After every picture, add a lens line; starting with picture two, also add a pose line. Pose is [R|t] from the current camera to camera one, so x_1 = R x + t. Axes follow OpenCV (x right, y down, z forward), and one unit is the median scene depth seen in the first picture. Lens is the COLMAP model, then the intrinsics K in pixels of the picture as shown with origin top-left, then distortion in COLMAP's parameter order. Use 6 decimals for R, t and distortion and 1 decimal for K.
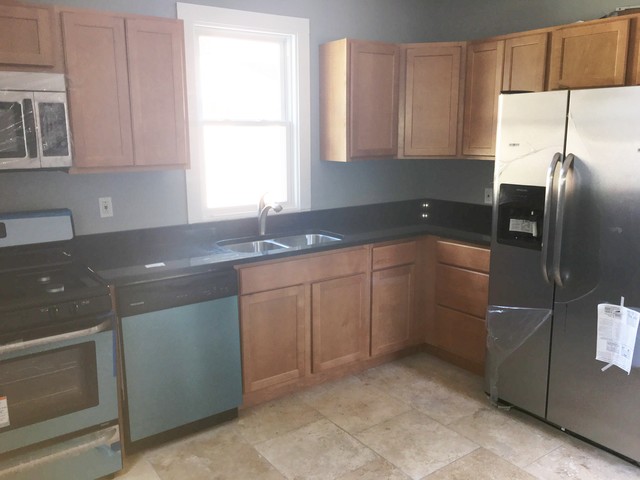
lens RADIAL K [[544.5, 0, 320.8], [0, 544.5, 229.9], [0, 0, 1]] dist [0.055840, -0.002158]
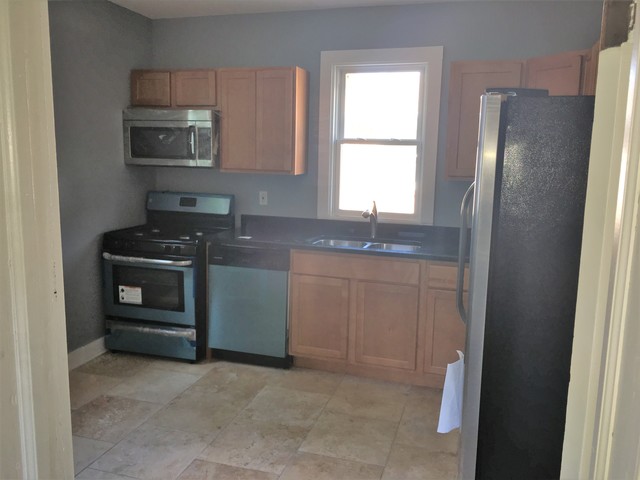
lens RADIAL K [[544.5, 0, 320.8], [0, 544.5, 229.9], [0, 0, 1]] dist [0.055840, -0.002158]
pose [[0.610217, 0.136107, -0.780455, 0.935310], [-0.166561, 0.985154, 0.041576, -0.048168], [0.774527, 0.104623, 0.623828, 0.249473]]
